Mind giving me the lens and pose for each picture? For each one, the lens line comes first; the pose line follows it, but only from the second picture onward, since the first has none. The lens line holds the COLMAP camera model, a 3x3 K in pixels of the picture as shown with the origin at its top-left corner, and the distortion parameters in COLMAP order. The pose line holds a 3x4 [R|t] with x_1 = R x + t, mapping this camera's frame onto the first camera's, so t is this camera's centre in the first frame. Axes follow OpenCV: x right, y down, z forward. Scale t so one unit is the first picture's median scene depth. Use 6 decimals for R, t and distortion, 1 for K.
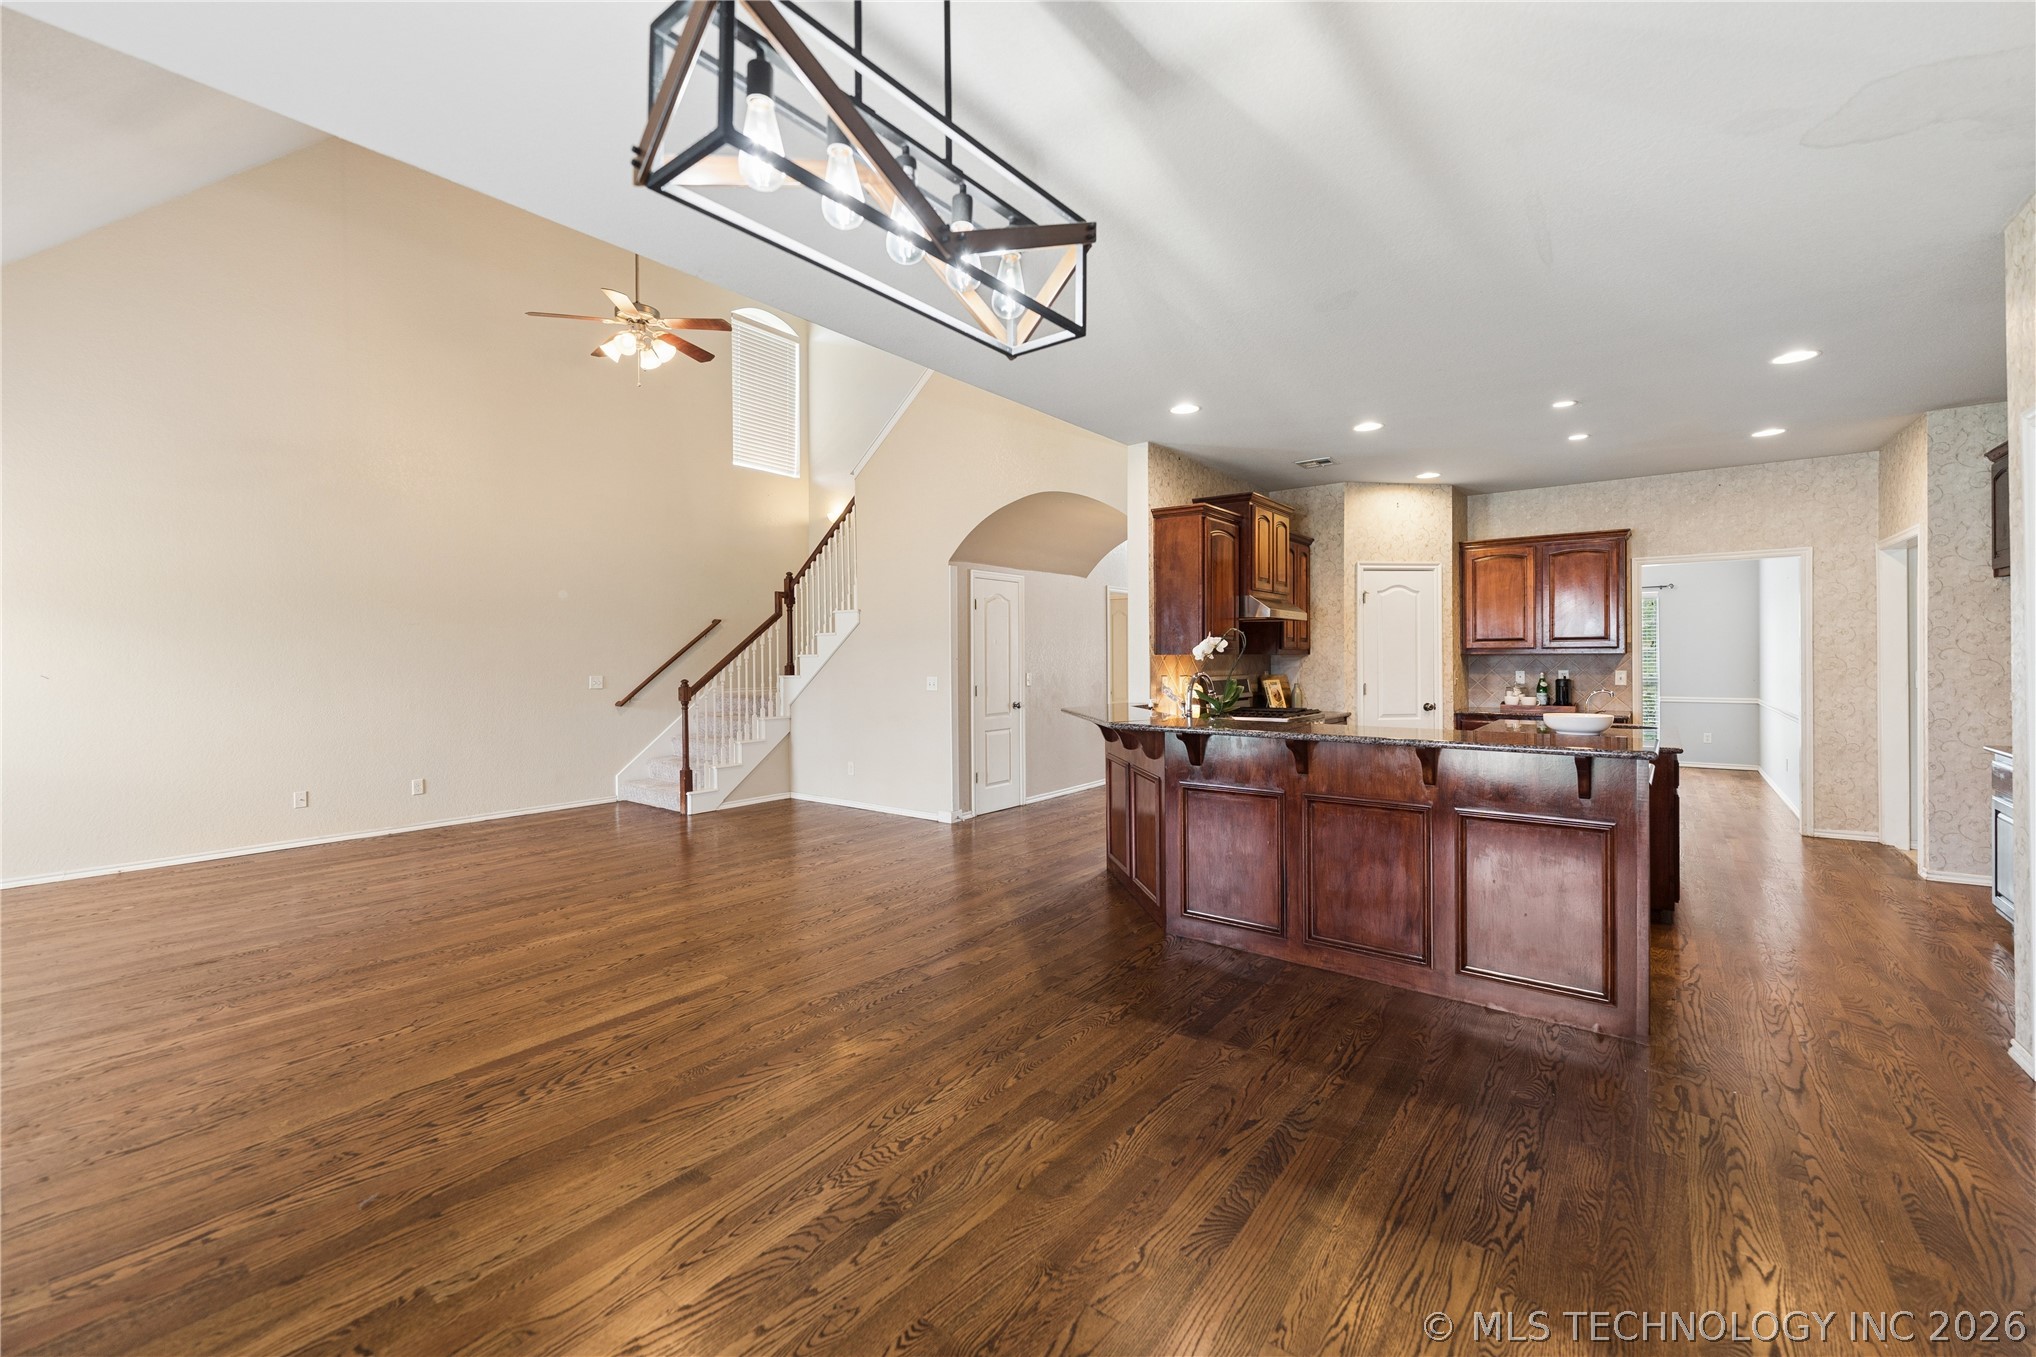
lens RADIAL K [[838.8, 0, 1008.9], [0, 838.8, 656.3], [0, 0, 1]] dist [0.001391, -0.000099]
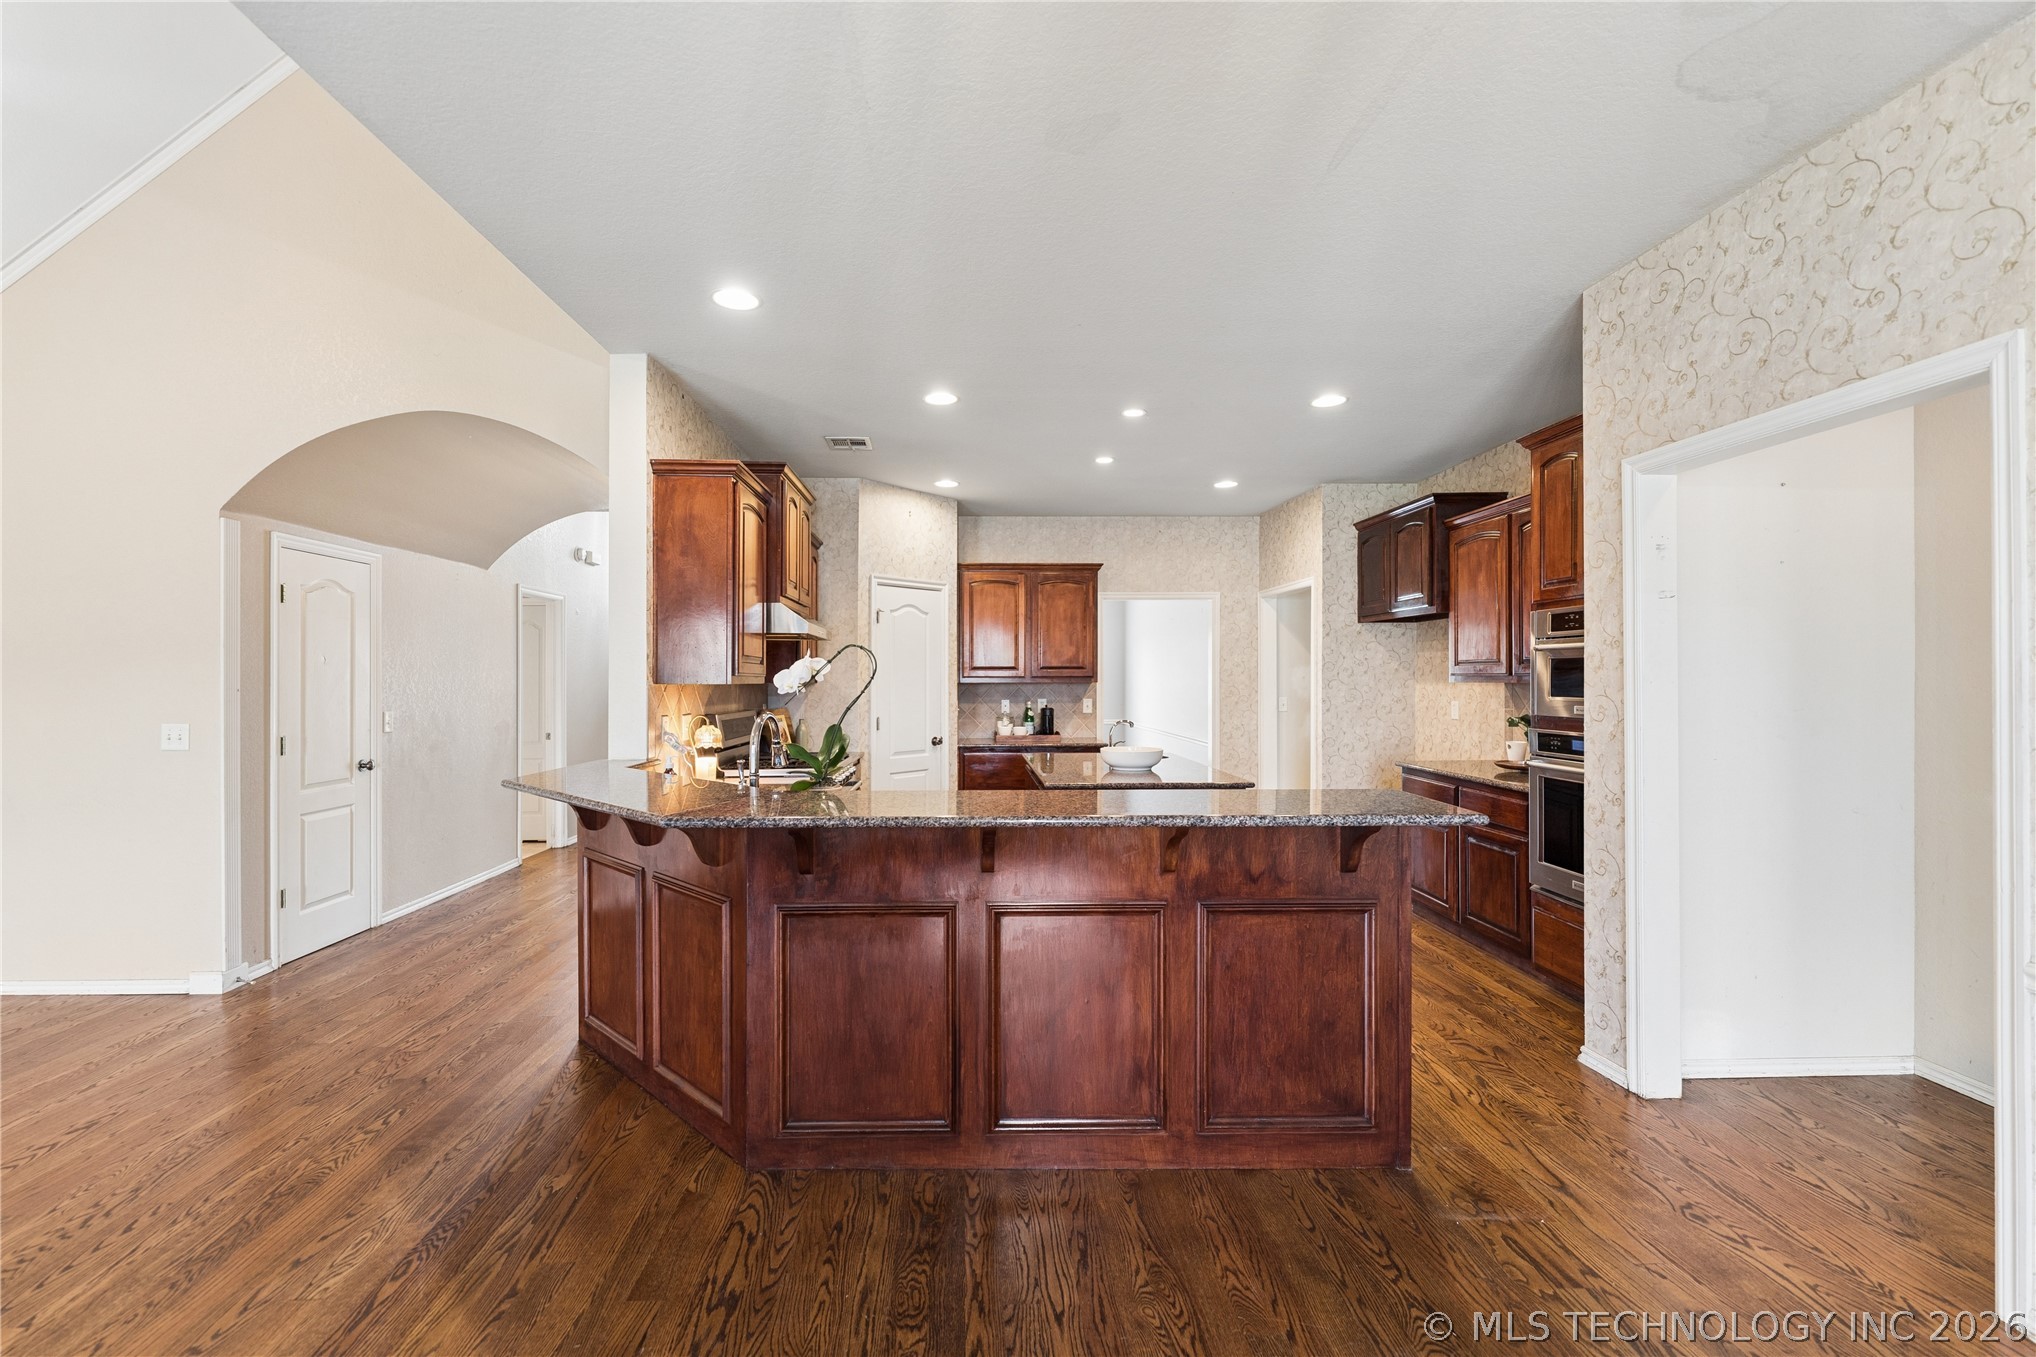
lens RADIAL K [[836.8, 0, 984.2], [0, 836.8, 677.7], [0, 0, 1]] dist [0.001279, -0.000454]
pose [[0.774700, 0.005960, 0.632301, -0.035400], [-0.002357, 0.999976, -0.006538, -0.002739], [-0.632325, 0.003575, 0.774695, 0.309405]]
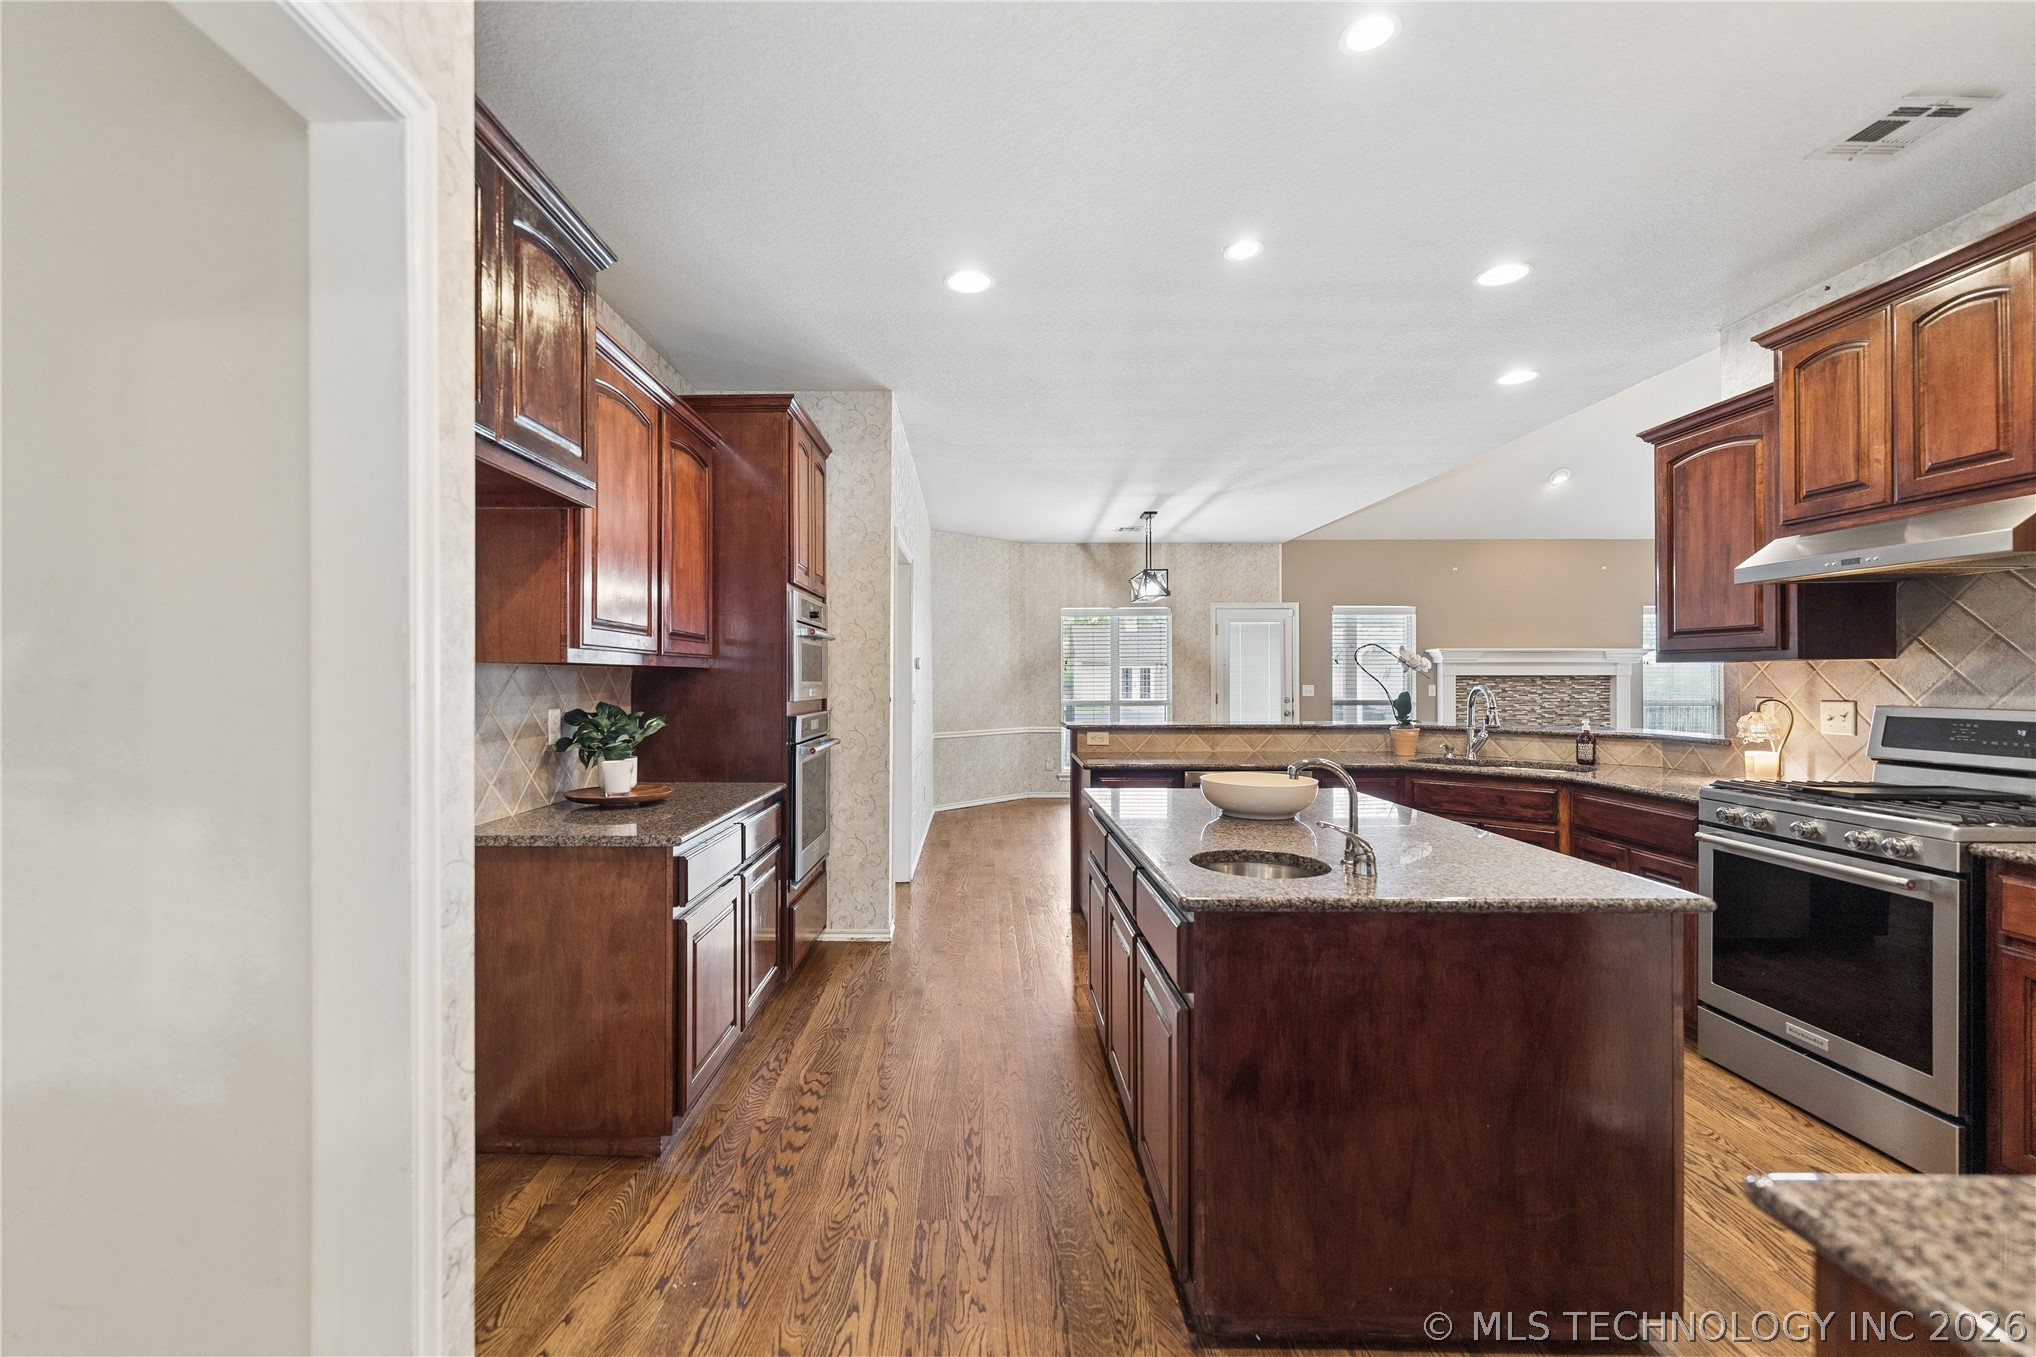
lens RADIAL K [[836.8, 0, 984.2], [0, 836.8, 677.7], [0, 0, 1]] dist [0.001279, -0.000454]
pose [[-0.791505, 0.009139, -0.611094, 0.922709], [0.009731, 0.999950, 0.002351, 0.002451], [0.611085, -0.004086, -0.791555, 1.067660]]
